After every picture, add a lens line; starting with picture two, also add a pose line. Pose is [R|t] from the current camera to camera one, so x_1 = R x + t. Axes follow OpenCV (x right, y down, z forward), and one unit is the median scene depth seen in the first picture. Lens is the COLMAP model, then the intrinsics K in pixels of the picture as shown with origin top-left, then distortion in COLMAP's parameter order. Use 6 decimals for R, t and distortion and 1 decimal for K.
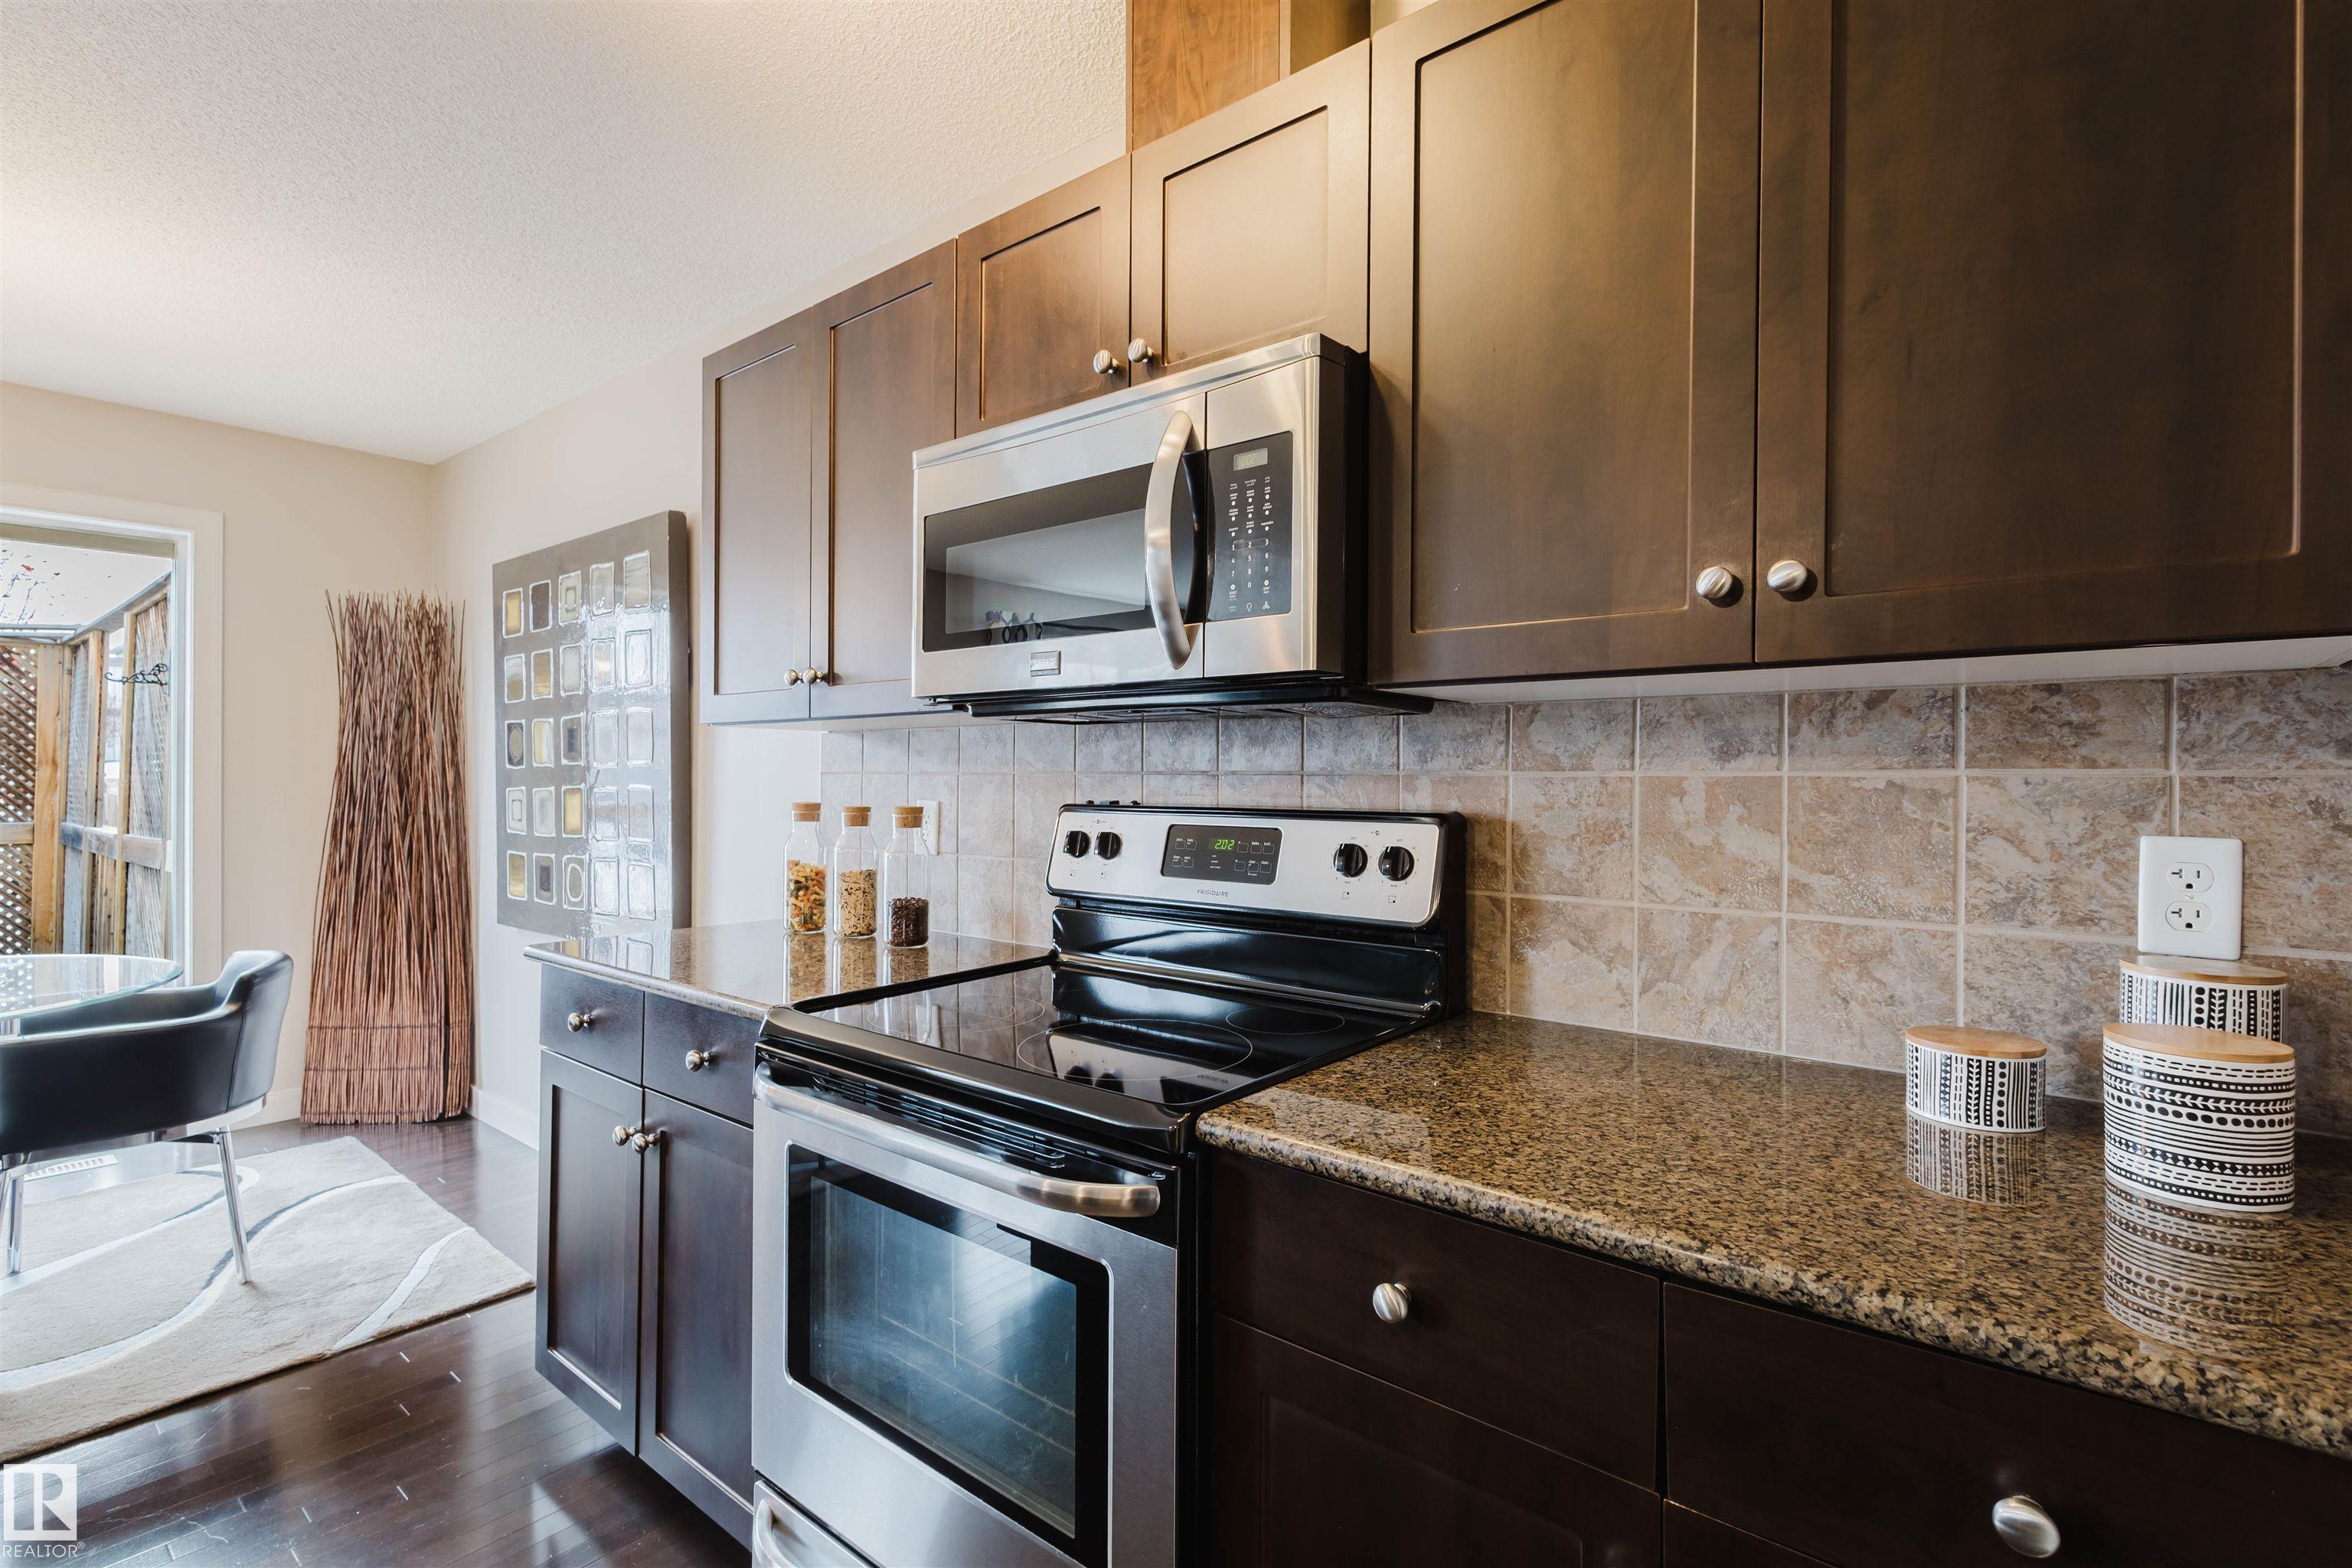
lens RADIAL K [[1082.8, 0, 1169.0], [0, 1082.8, 780.1], [0, 0, 1]] dist [0.015419, -0.002978]
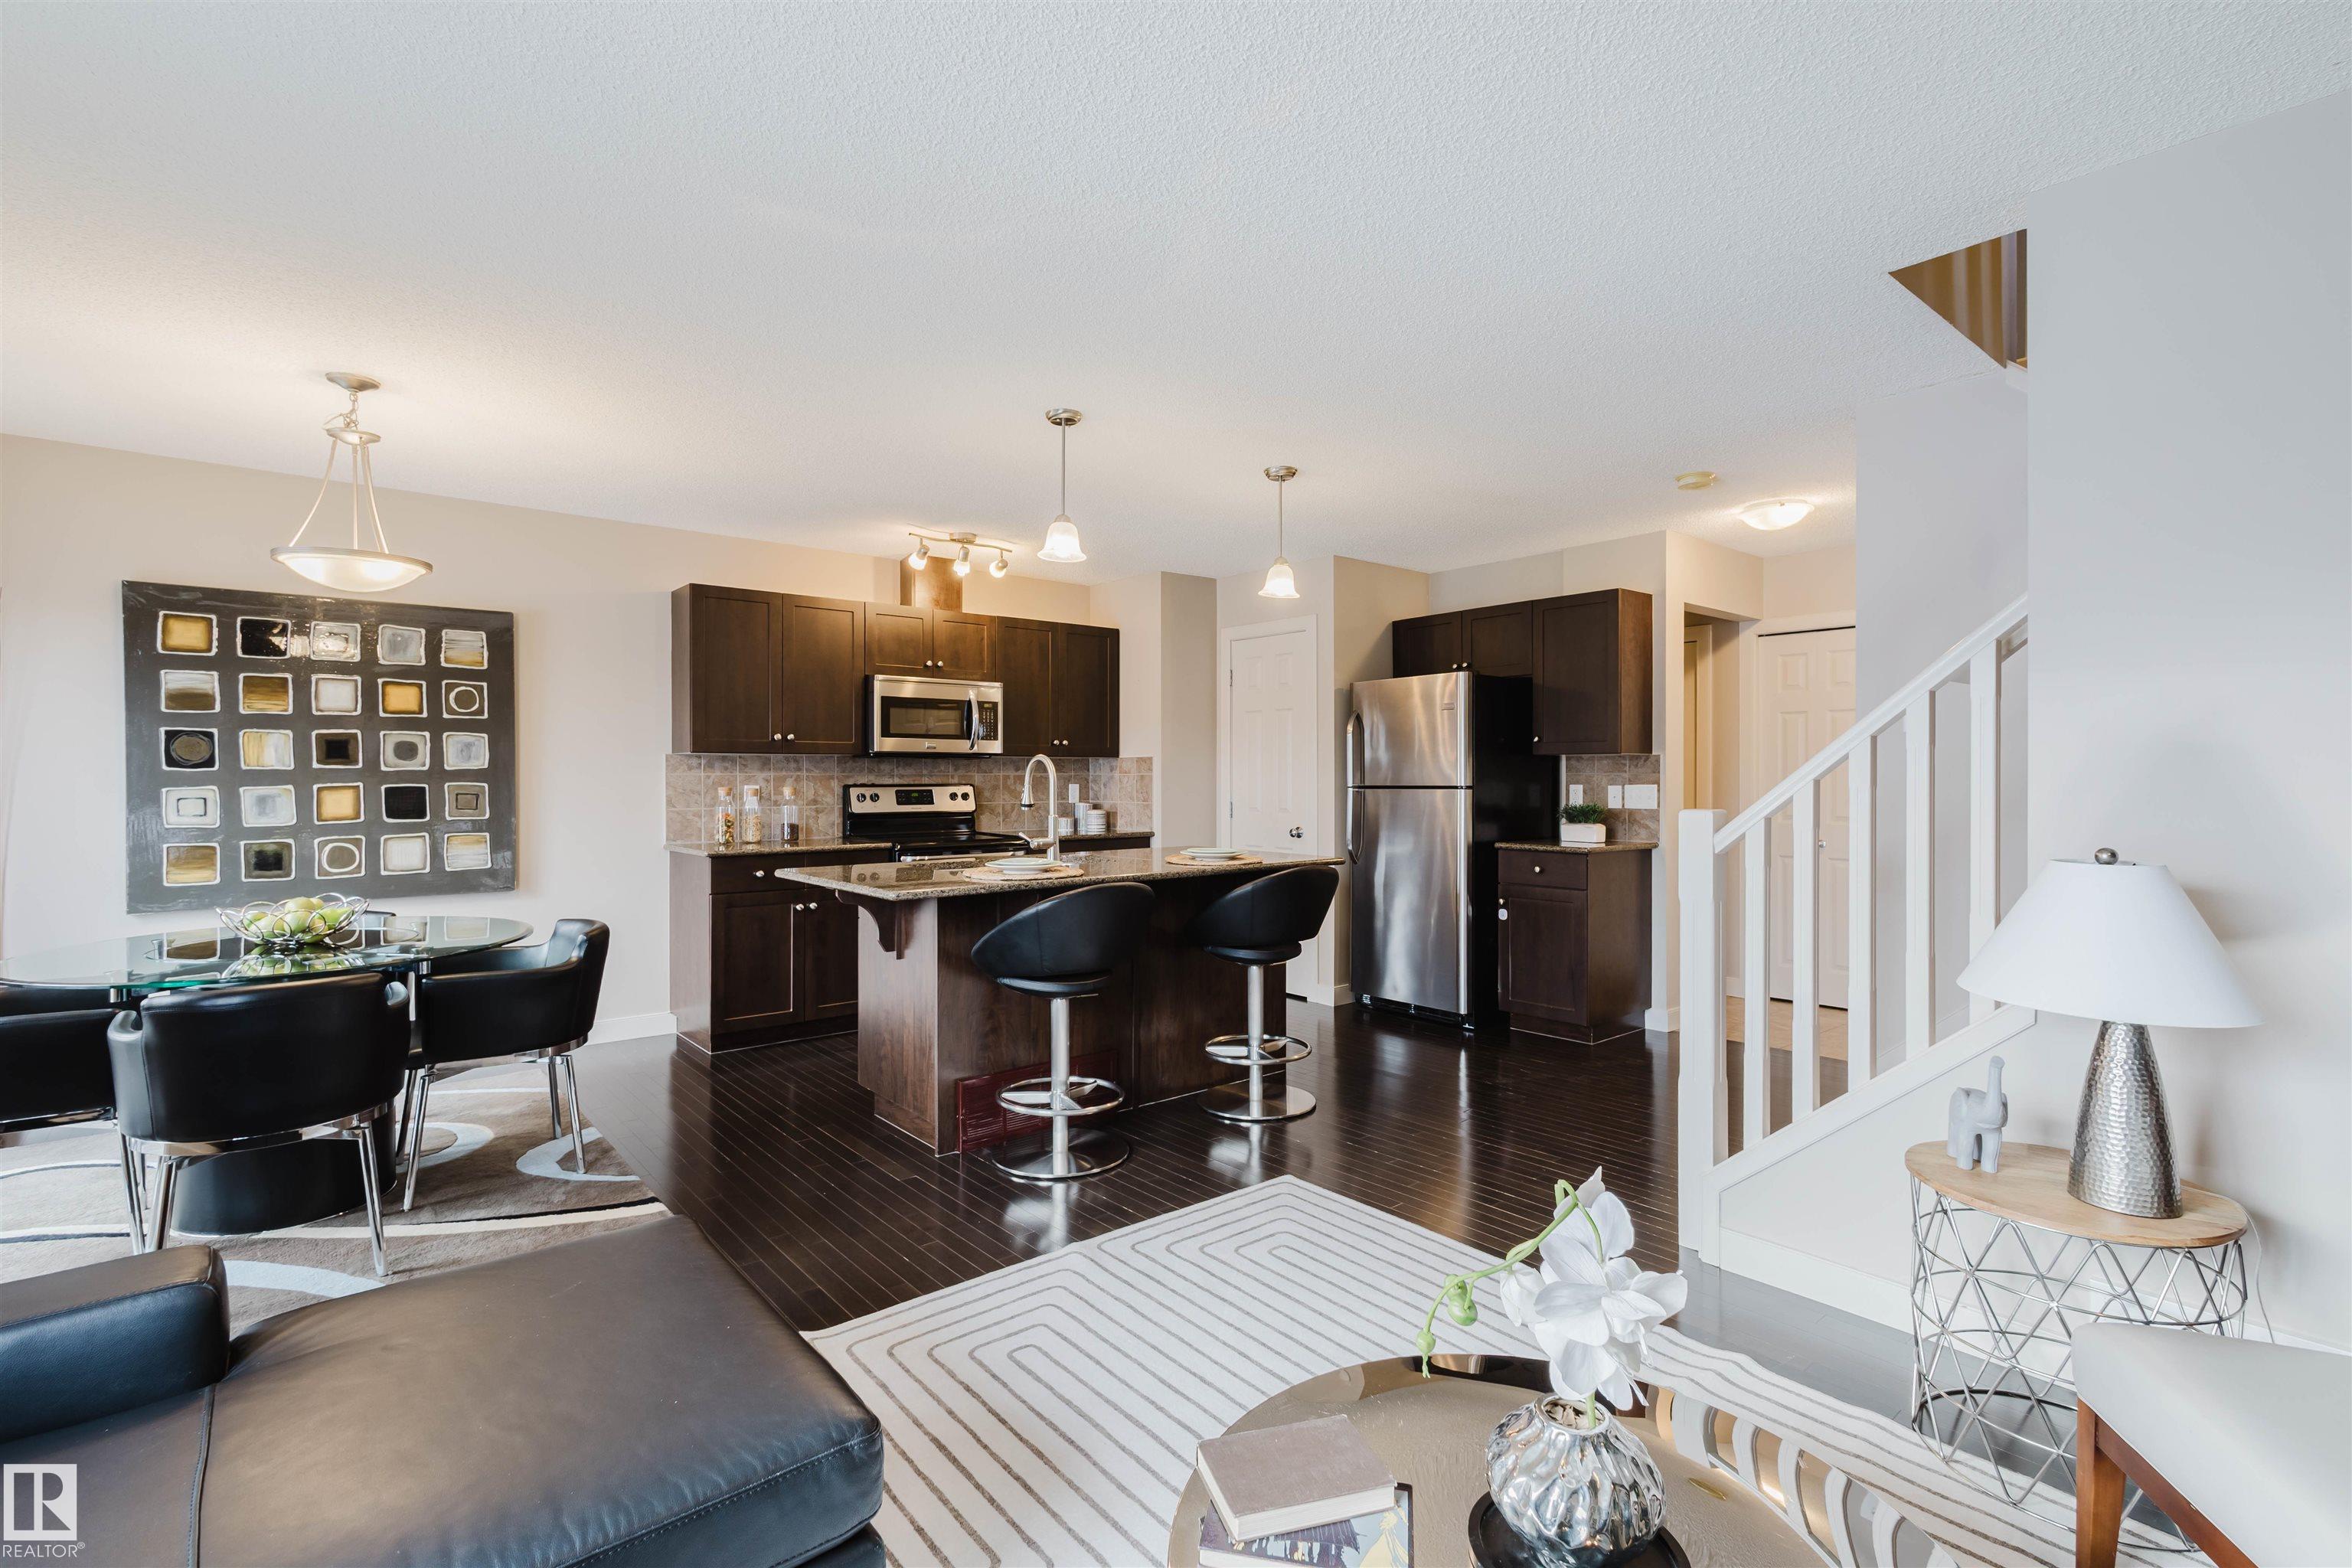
lens RADIAL K [[1082.8, 0, 1174.1], [0, 1082.8, 777.1], [0, 0, 1]] dist [0.015419, -0.002978]
pose [[0.187999, -0.007830, 0.982138, -3.662741], [0.002409, 0.999969, 0.007511, -0.024095], [-0.982166, 0.000954, 0.188012, -0.534216]]
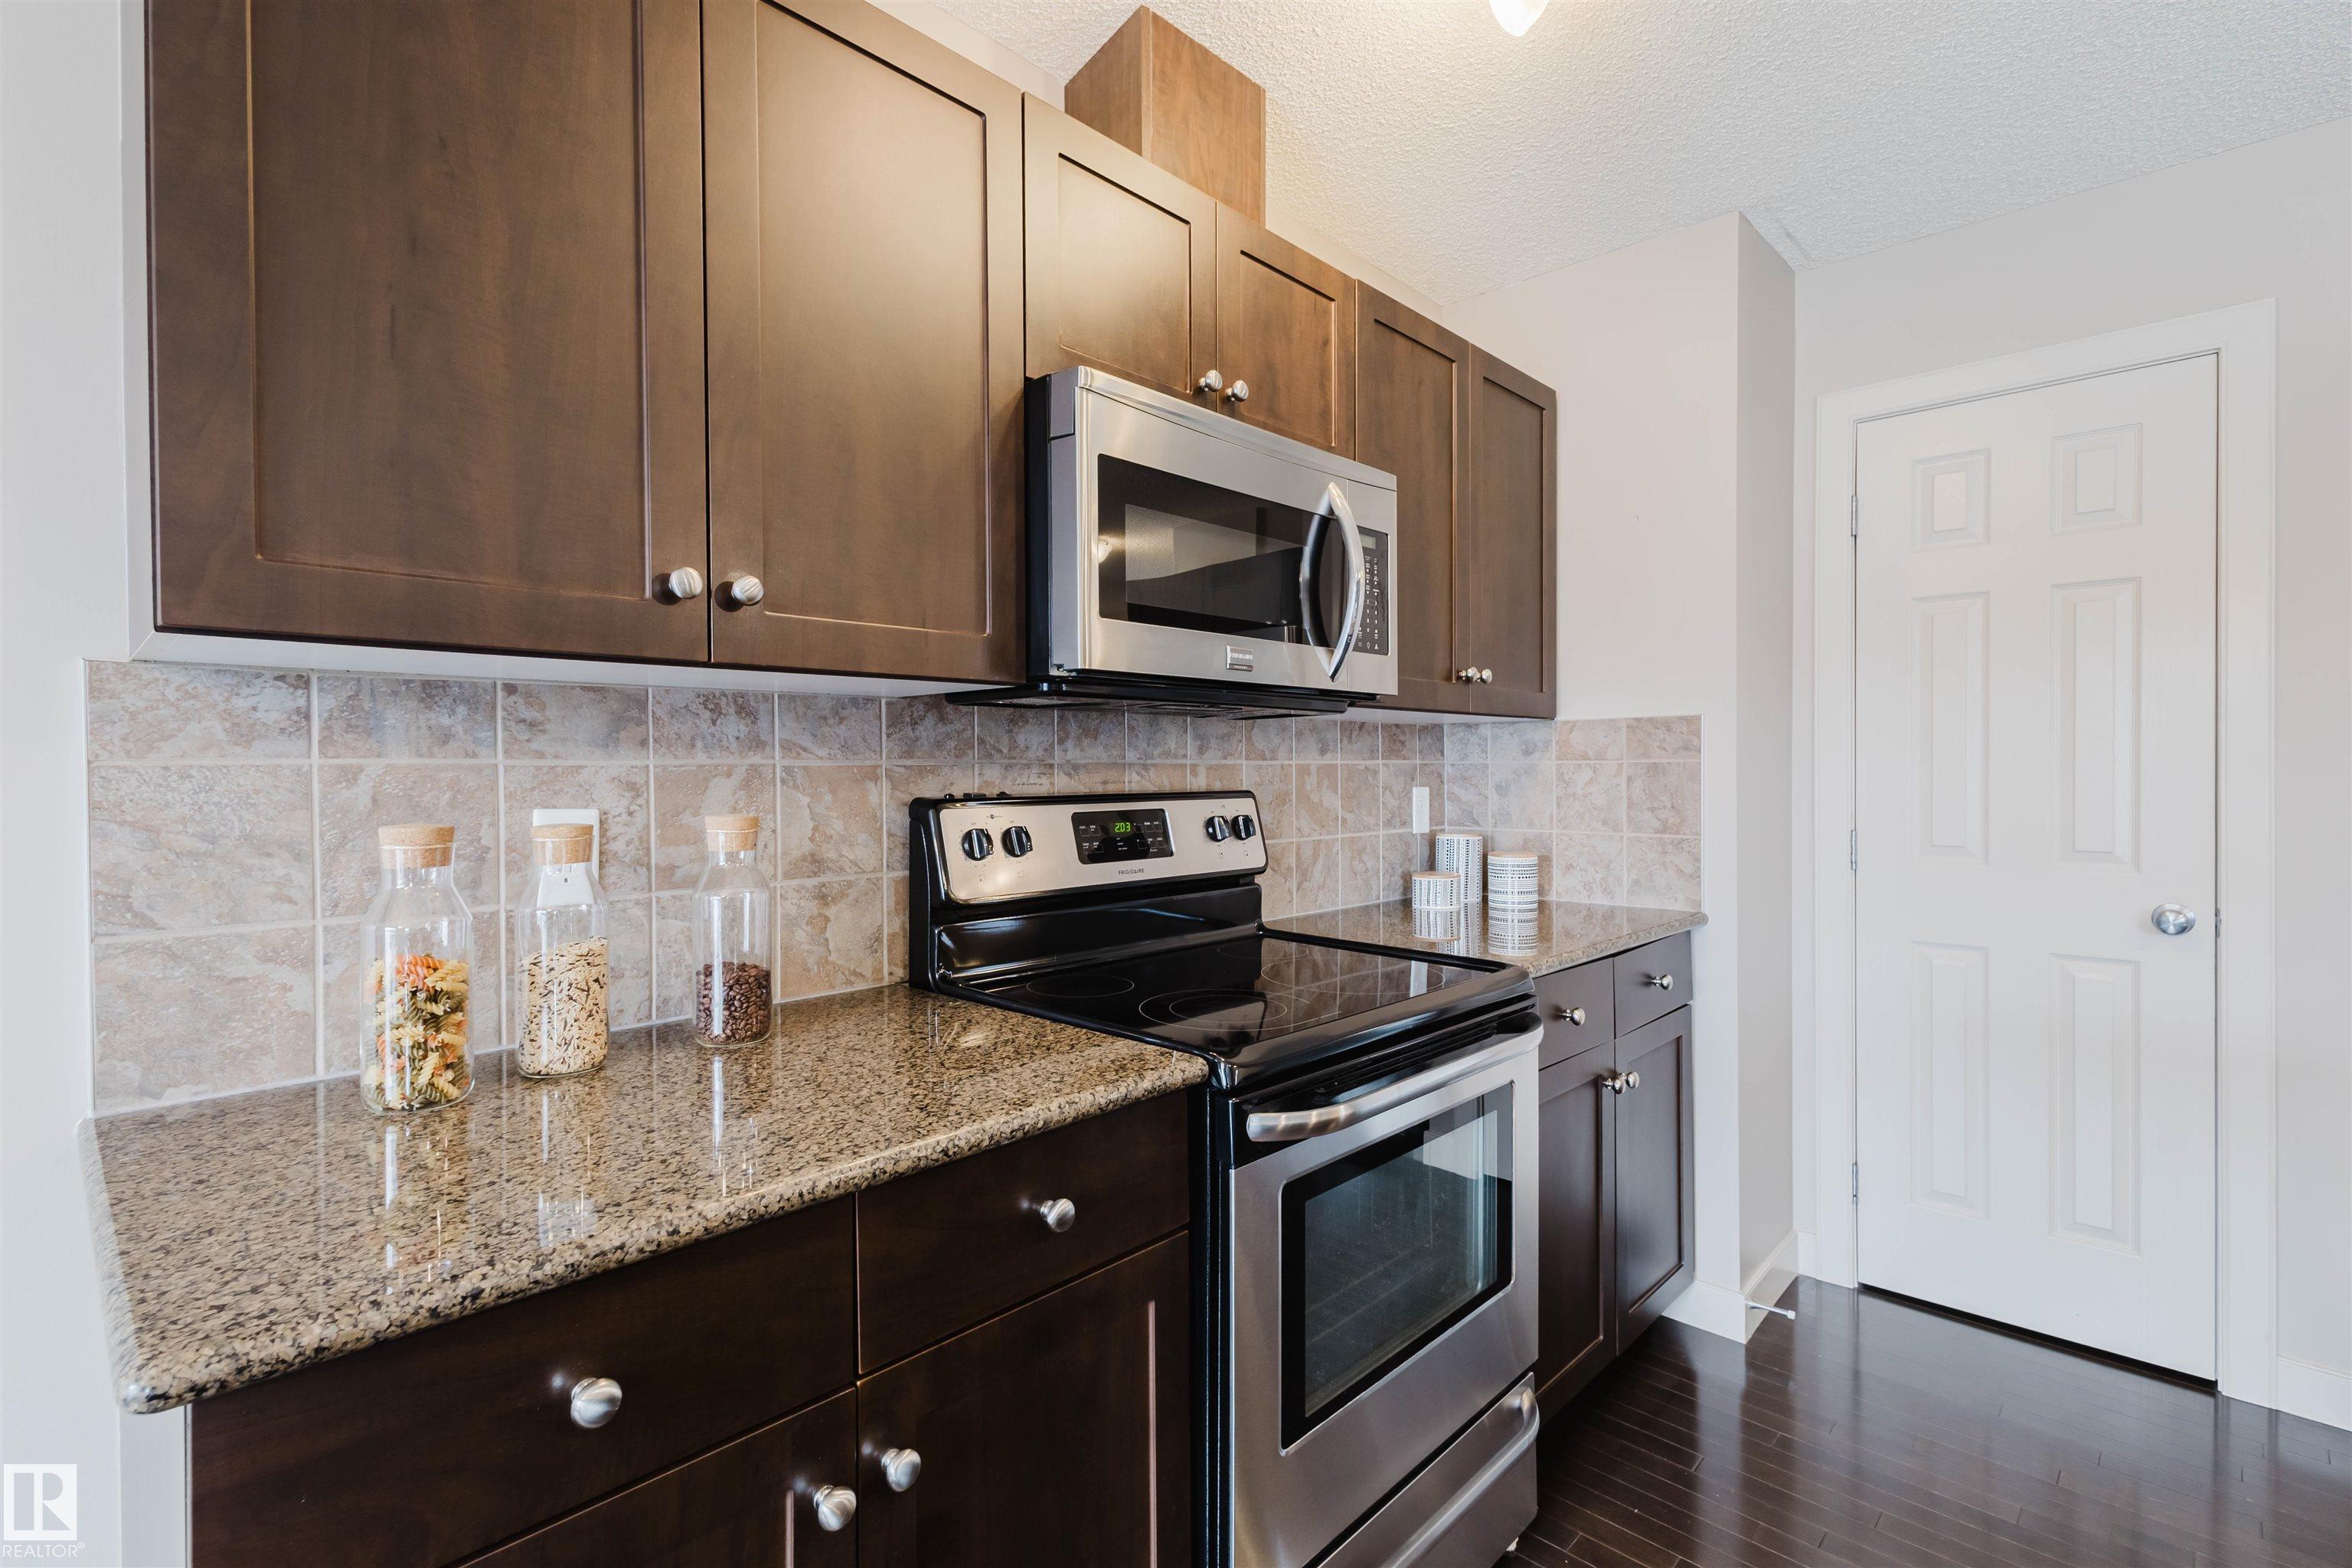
lens RADIAL K [[1082.8, 0, 1175.3], [0, 1082.8, 777.7], [0, 0, 1]] dist [0.015419, -0.002978]
pose [[0.076752, -0.013441, 0.996960, -1.183733], [0.007327, 0.999890, 0.012916, -0.004933], [-0.997023, 0.006313, 0.076842, 0.988016]]
